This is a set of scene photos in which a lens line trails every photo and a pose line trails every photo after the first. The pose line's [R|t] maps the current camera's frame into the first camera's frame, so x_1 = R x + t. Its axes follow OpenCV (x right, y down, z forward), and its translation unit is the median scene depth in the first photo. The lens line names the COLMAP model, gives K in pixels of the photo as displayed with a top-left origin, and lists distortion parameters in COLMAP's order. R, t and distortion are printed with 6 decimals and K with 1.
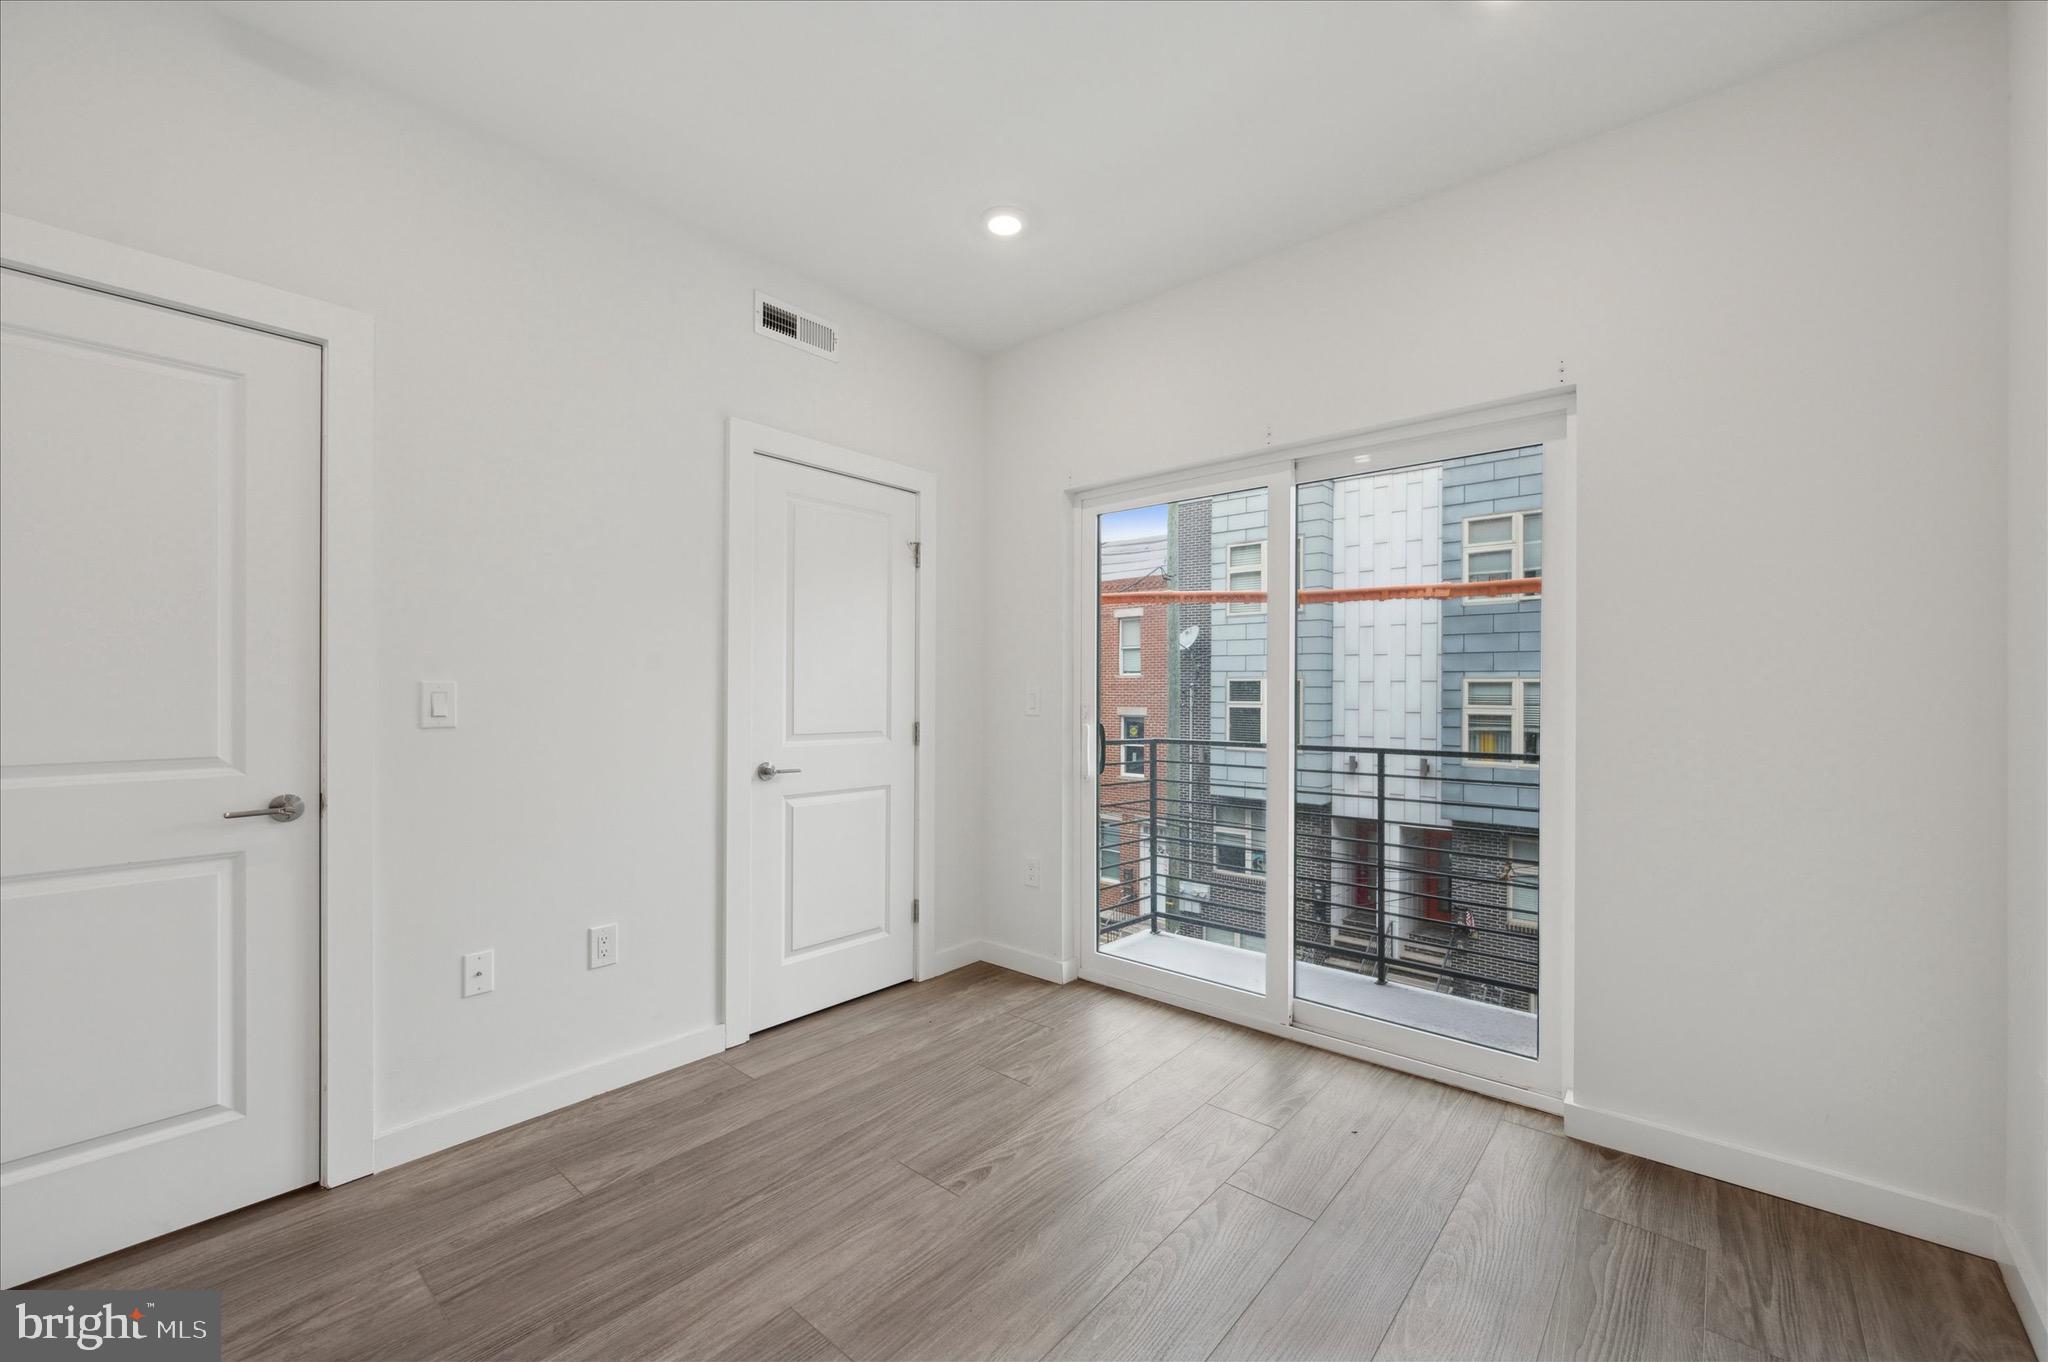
lens RADIAL K [[872.1, 0, 1023.4], [0, 872.1, 684.1], [0, 0, 1]] dist [0.001991, 0.000218]
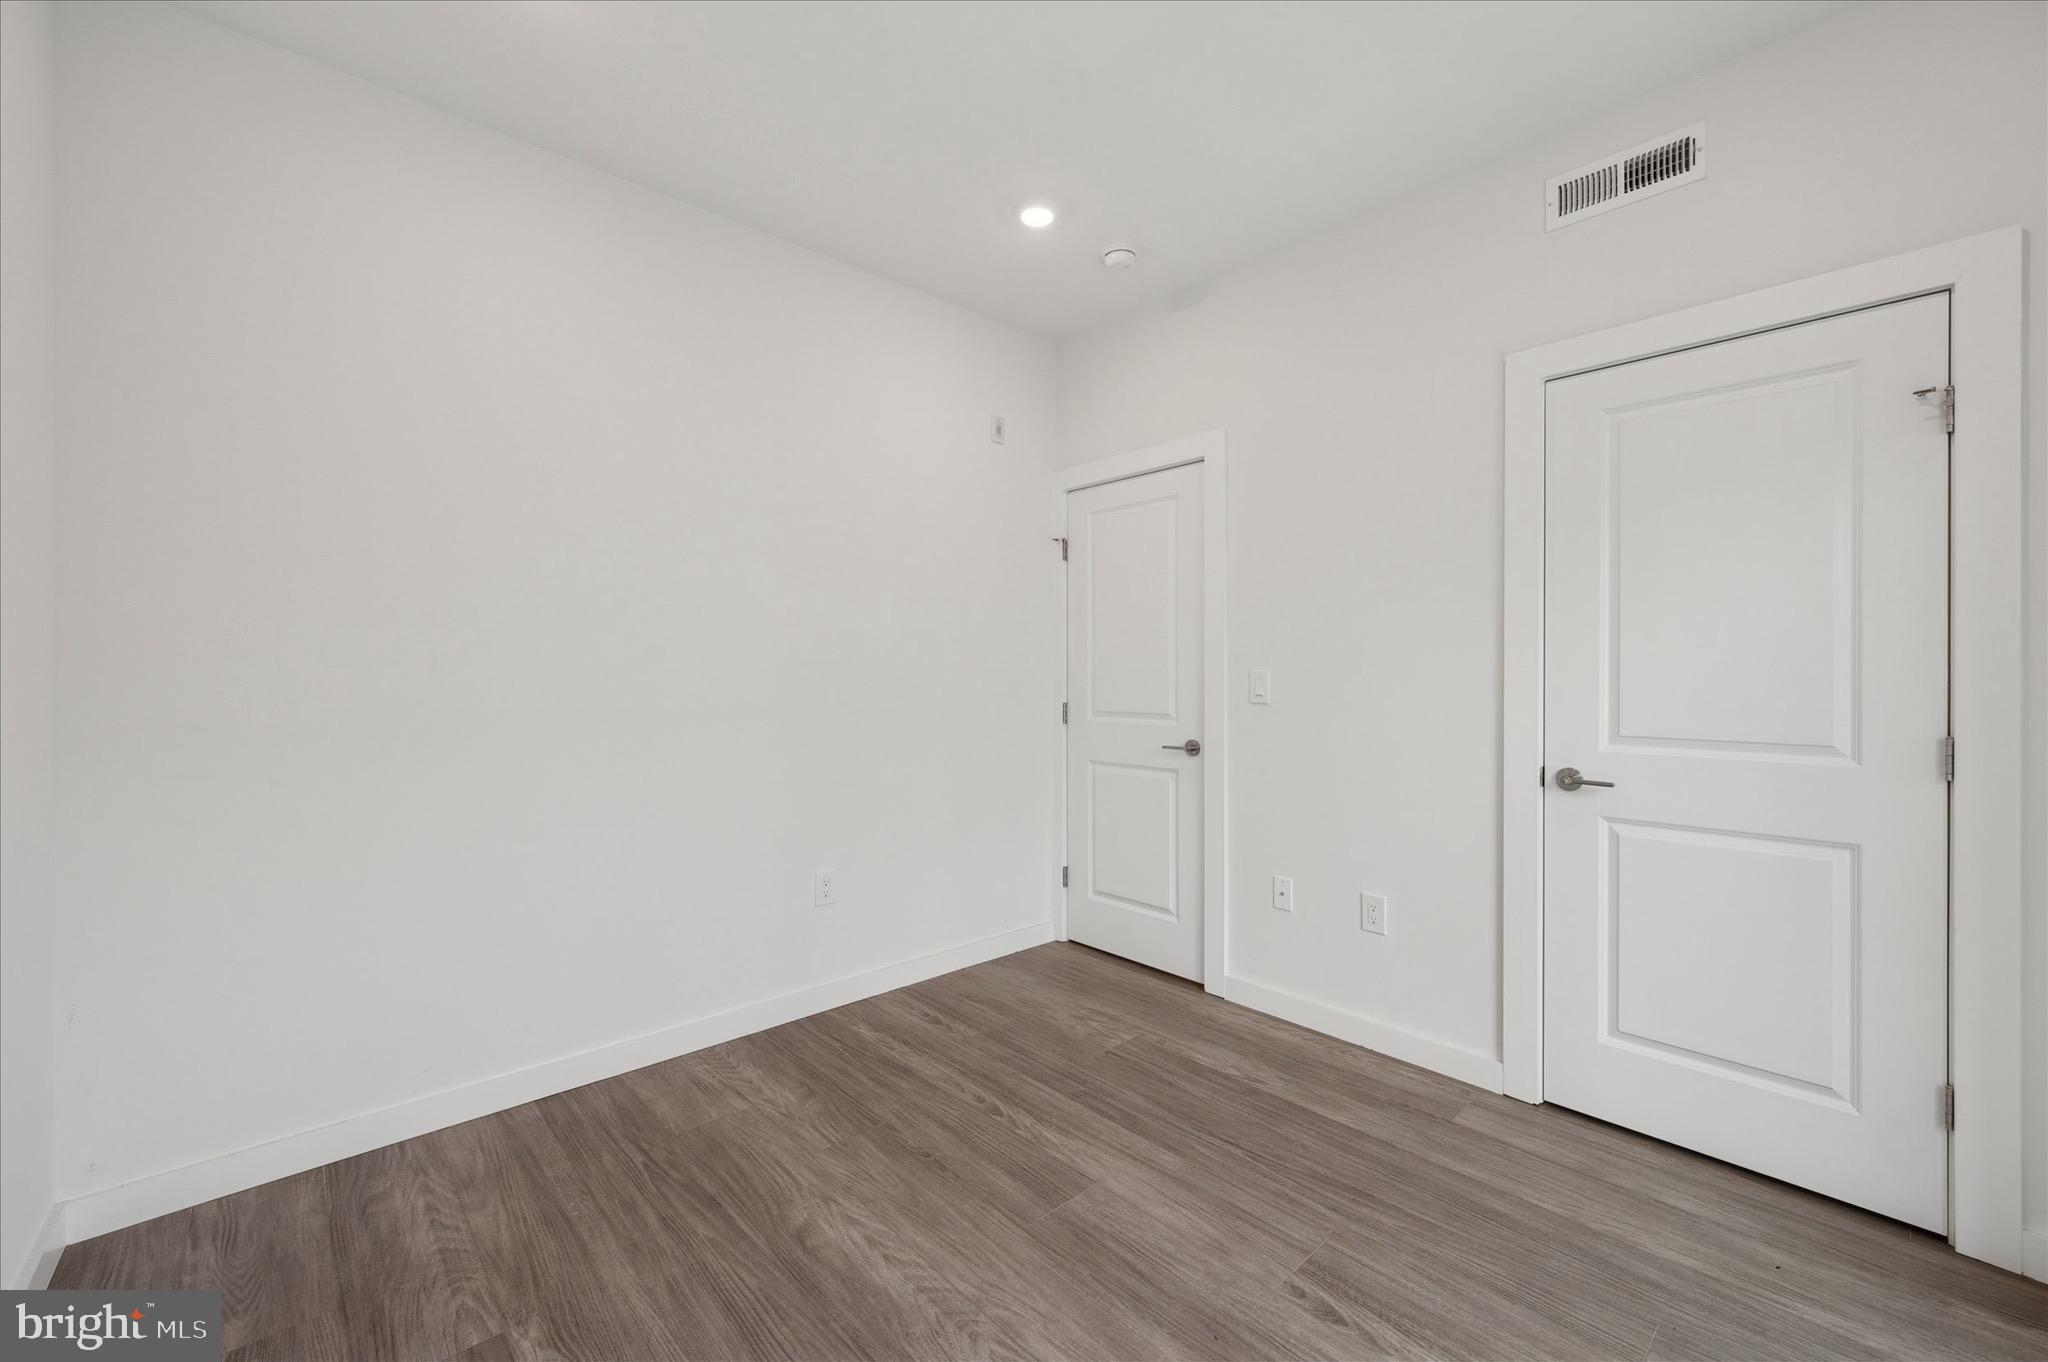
lens RADIAL K [[830.0, 0, 995.3], [0, 830.0, 679.3], [0, 0, 1]] dist [-0.000529, 0.000023]
pose [[-0.174189, 0.002109, -0.984710, 0.701213], [0.007467, 0.999972, 0.000820, 0.008725], [0.984684, -0.007210, -0.174199, 0.837334]]
